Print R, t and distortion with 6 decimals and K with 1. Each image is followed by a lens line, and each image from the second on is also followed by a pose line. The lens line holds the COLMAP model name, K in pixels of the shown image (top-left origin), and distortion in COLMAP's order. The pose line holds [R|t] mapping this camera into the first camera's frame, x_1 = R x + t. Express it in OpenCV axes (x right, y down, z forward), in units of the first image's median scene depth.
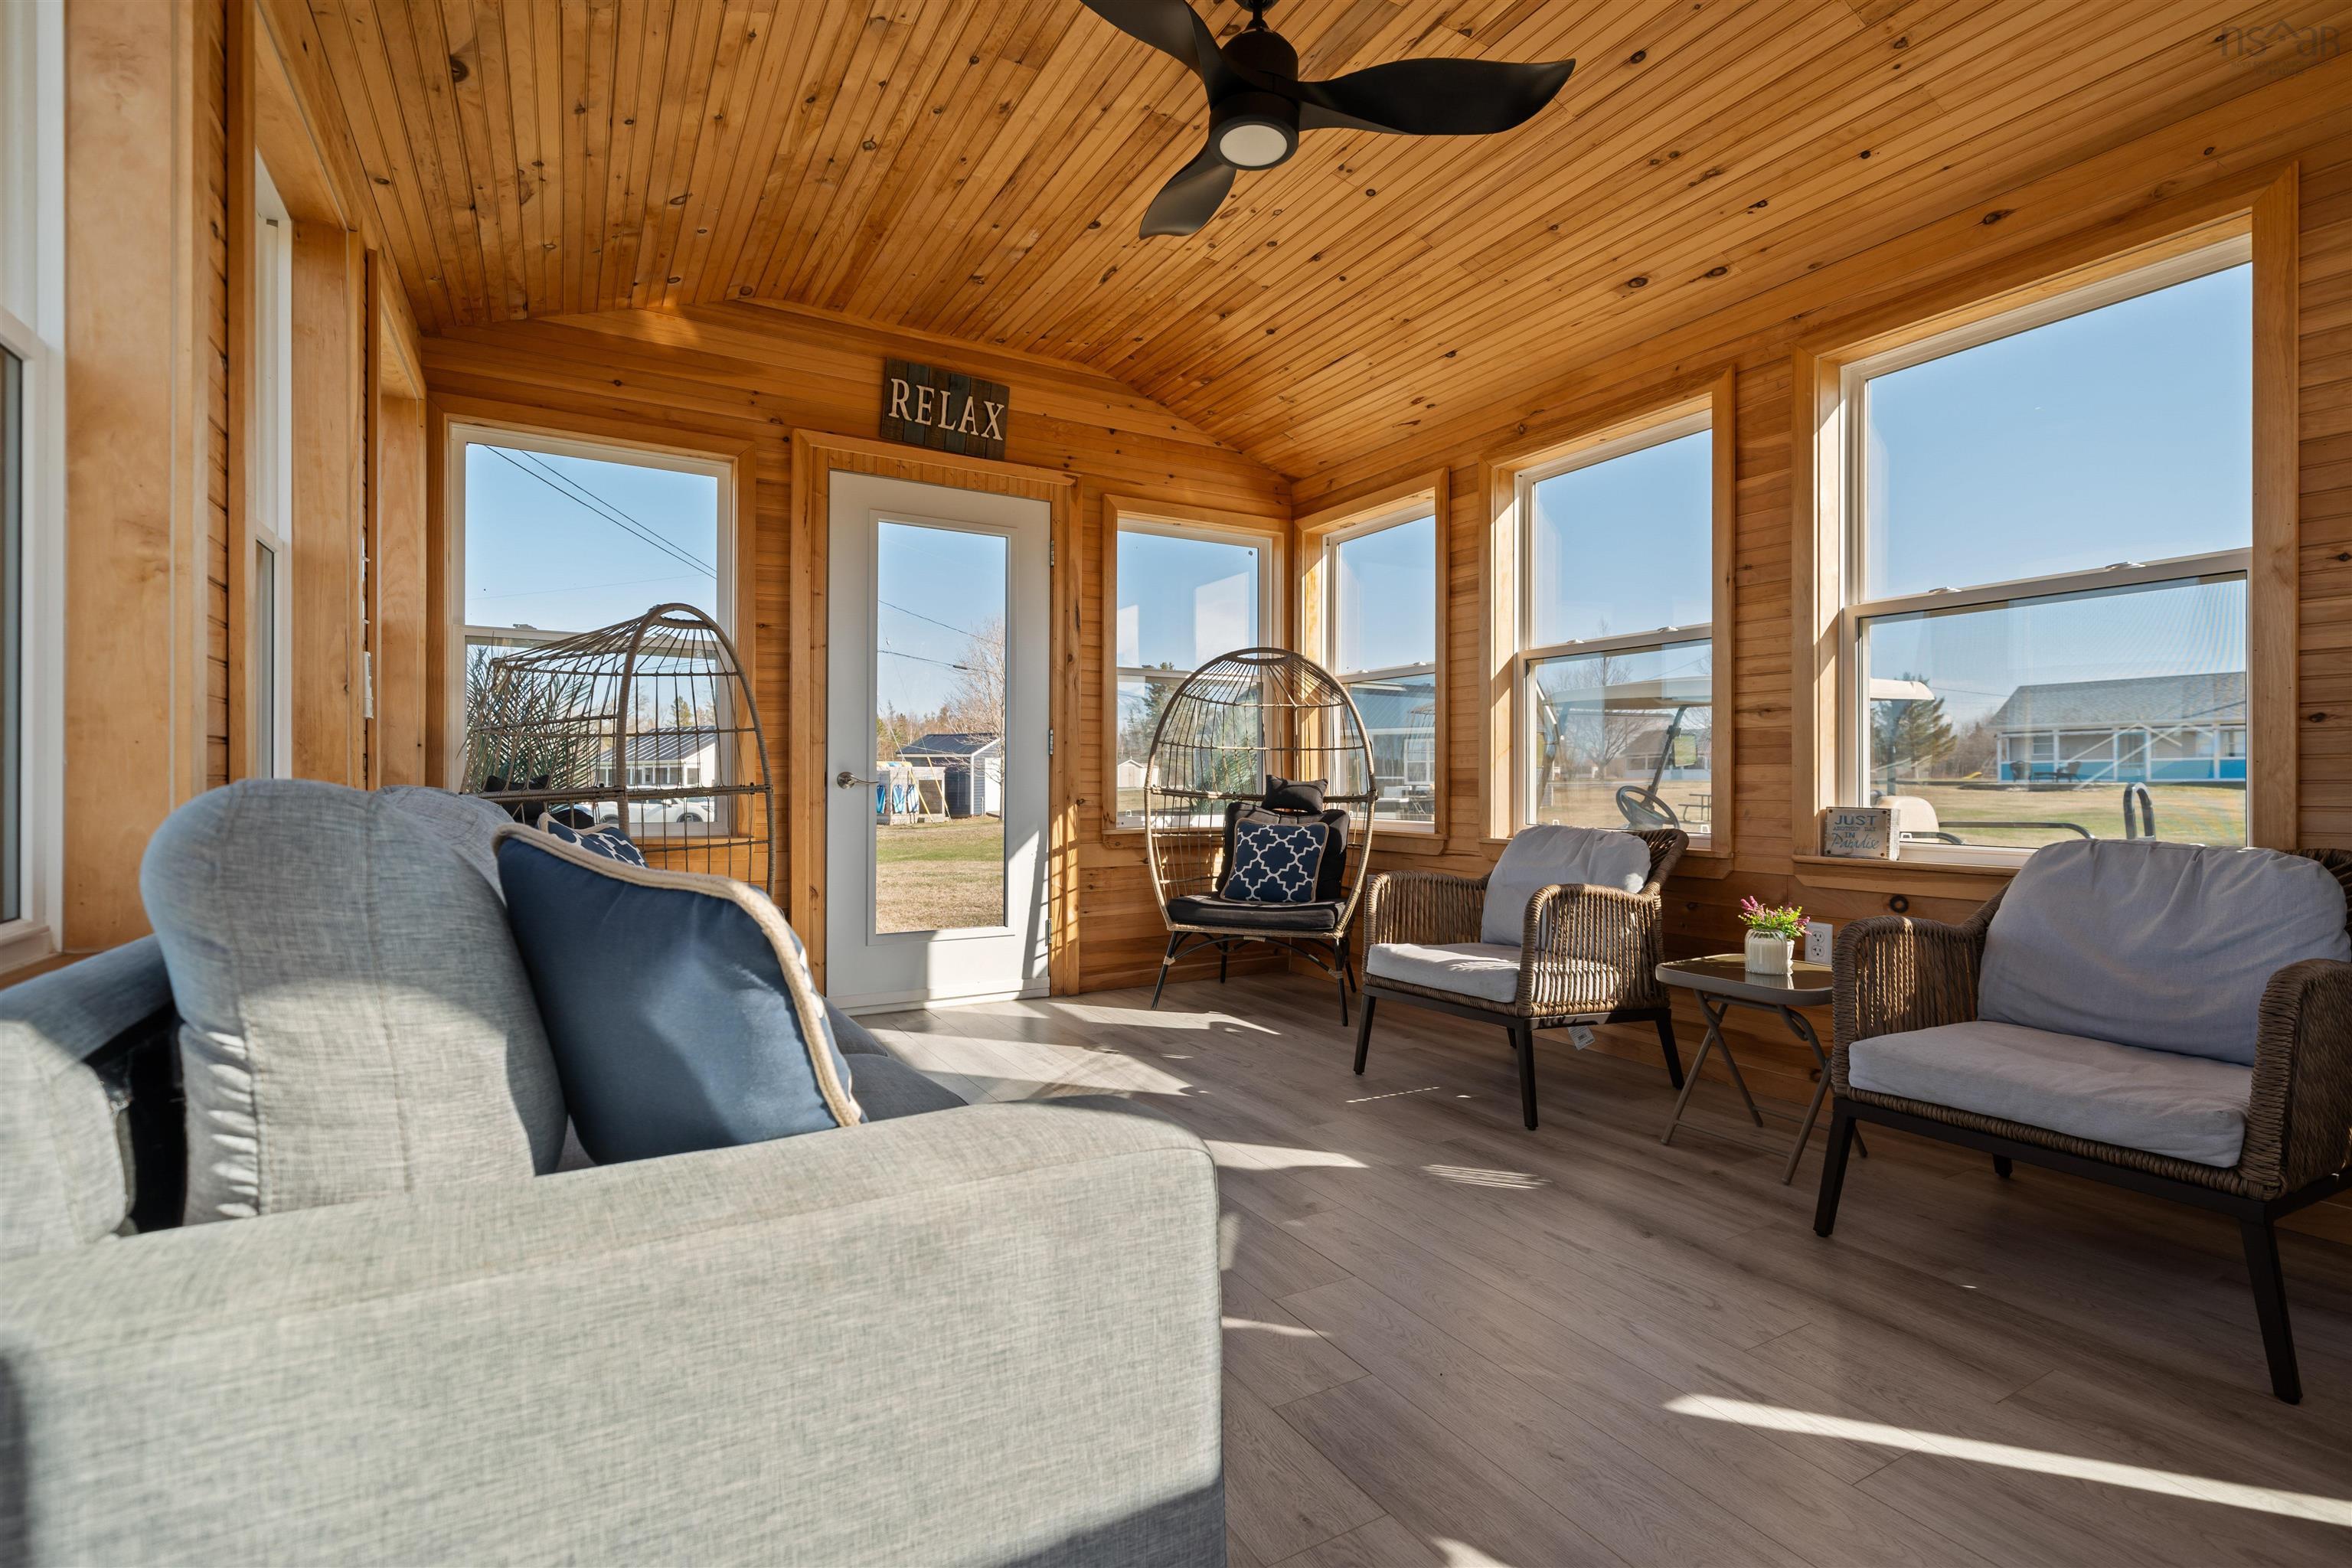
lens RADIAL K [[1071.8, 0, 1177.0], [0, 1071.8, 789.3], [0, 0, 1]] dist [-0.003433, 0.000755]
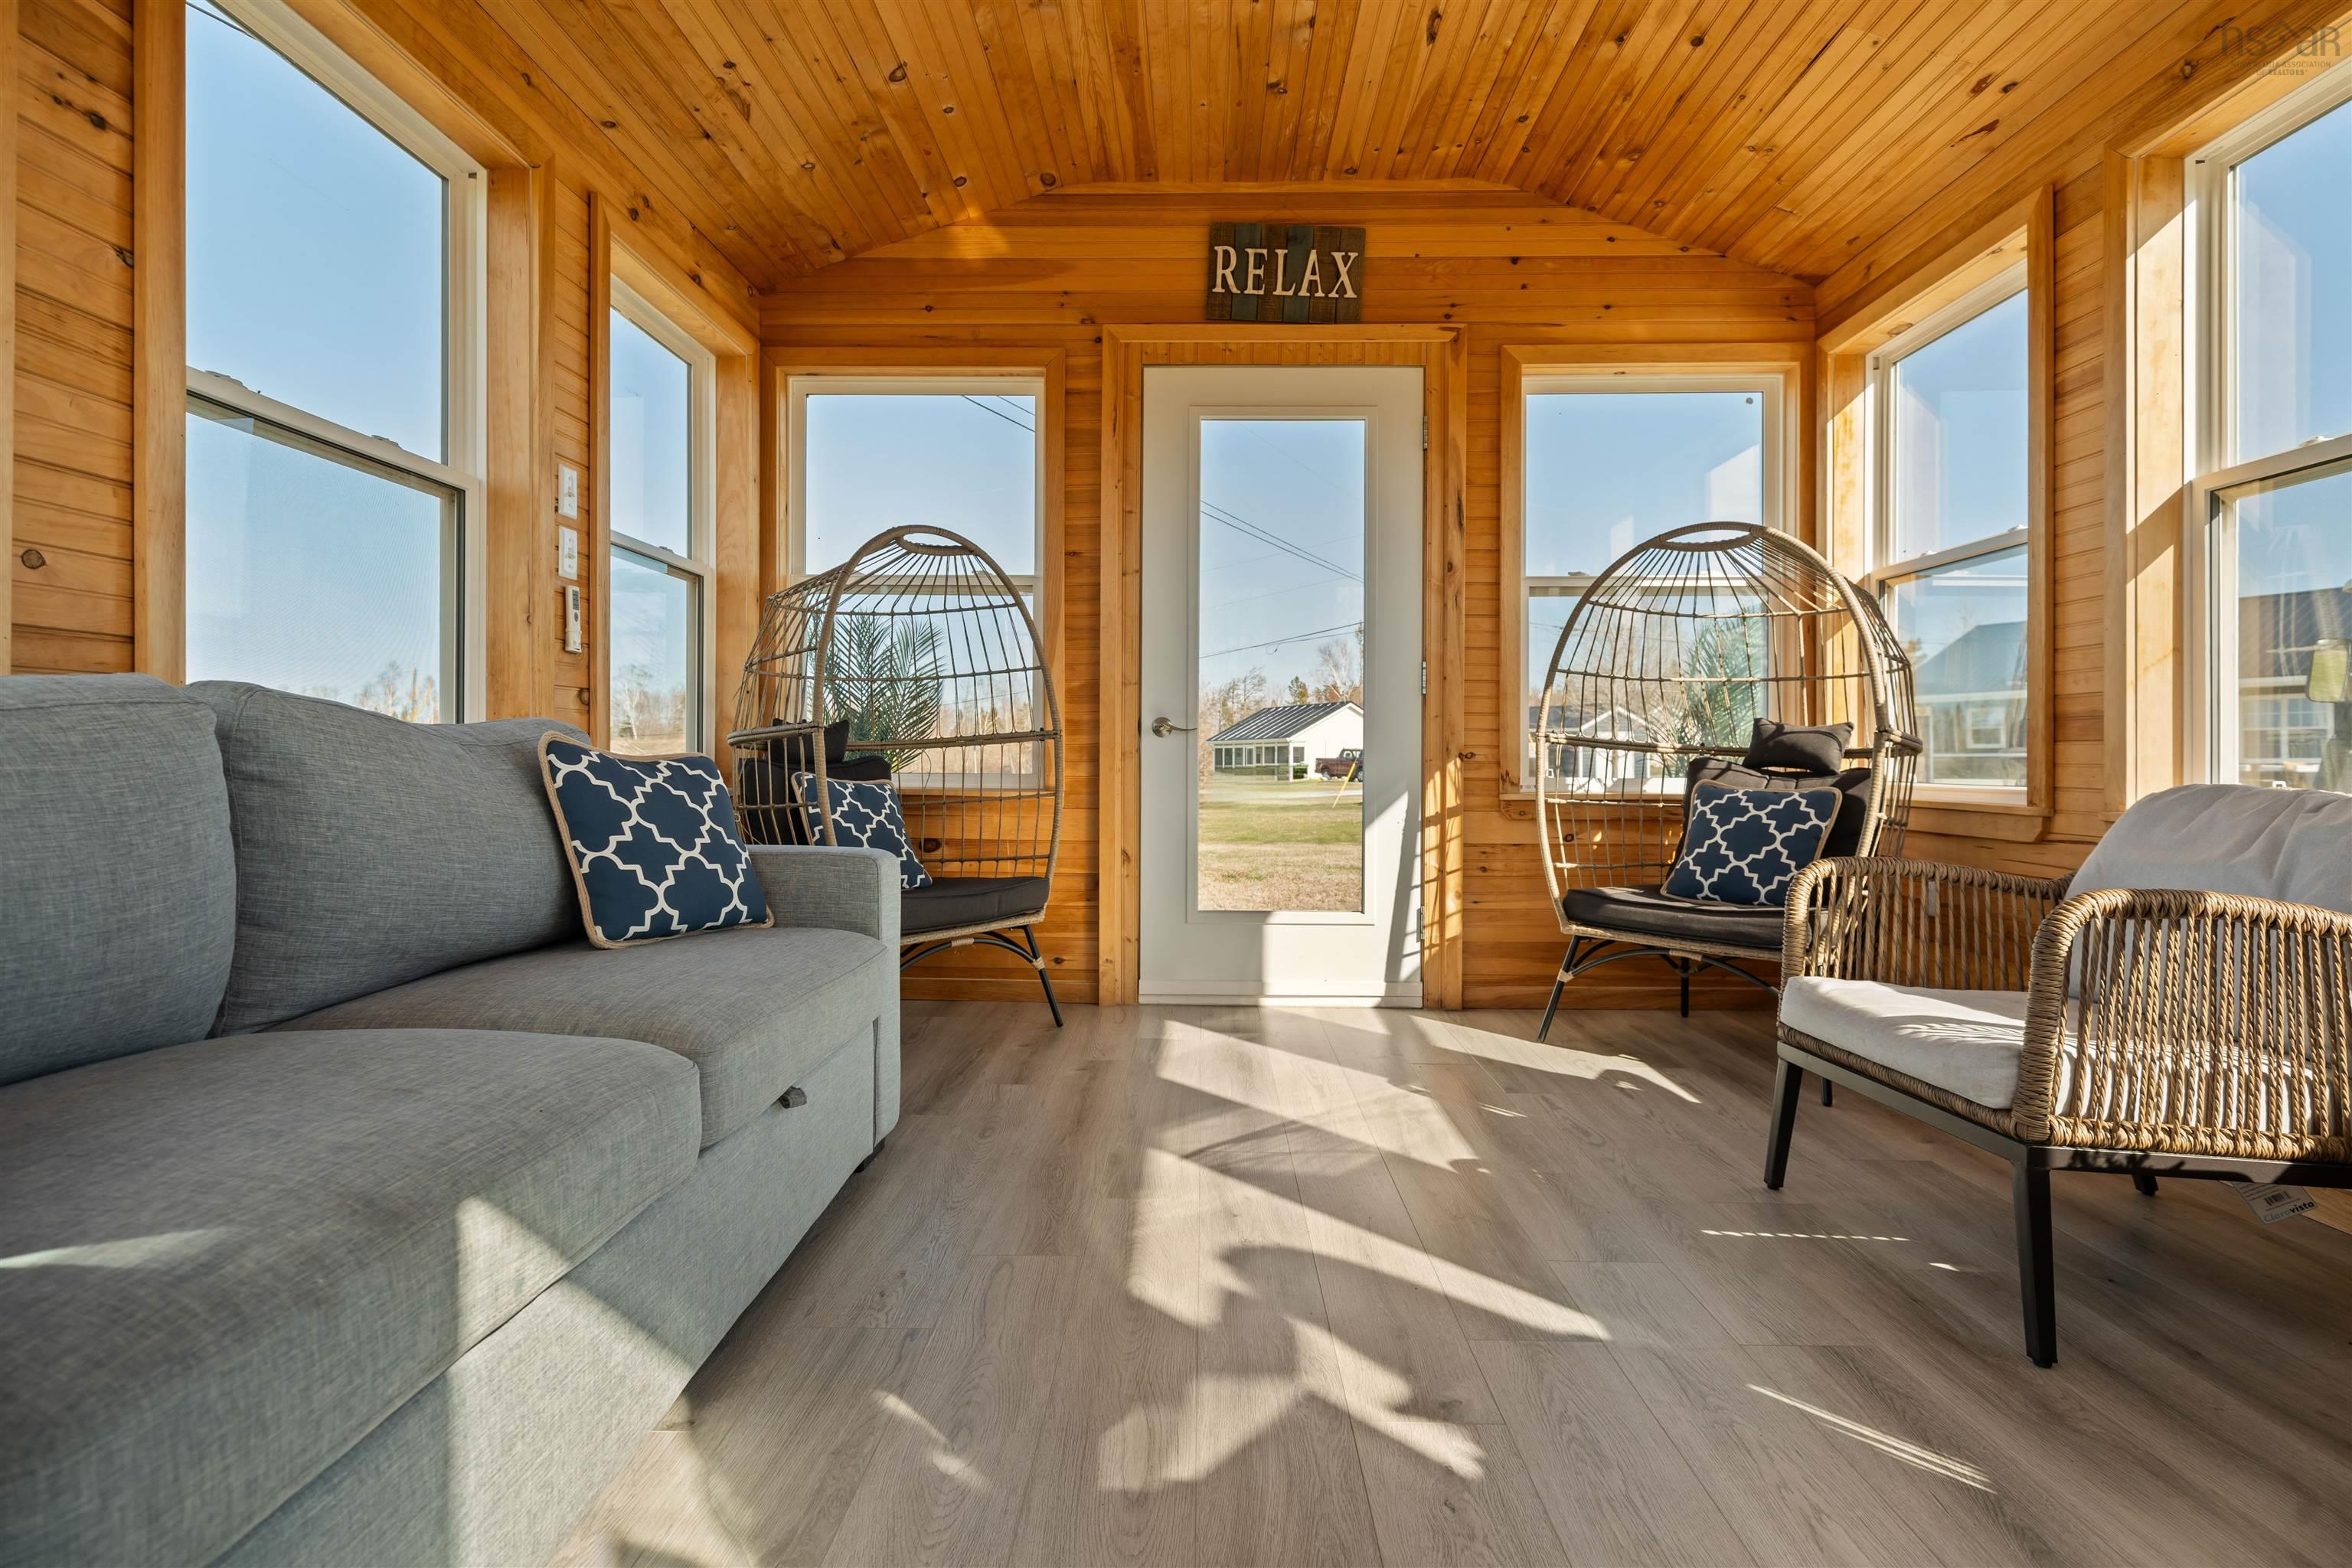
lens RADIAL K [[1163.2, 0, 1175.7], [0, 1163.2, 763.8], [0, 0, 1]] dist [-0.001585, 0.001499]
pose [[0.854459, 0.002133, -0.519515, 0.176991], [-0.005421, 0.999974, -0.004810, 0.024491], [0.519491, 0.006926, 0.854448, 0.207868]]
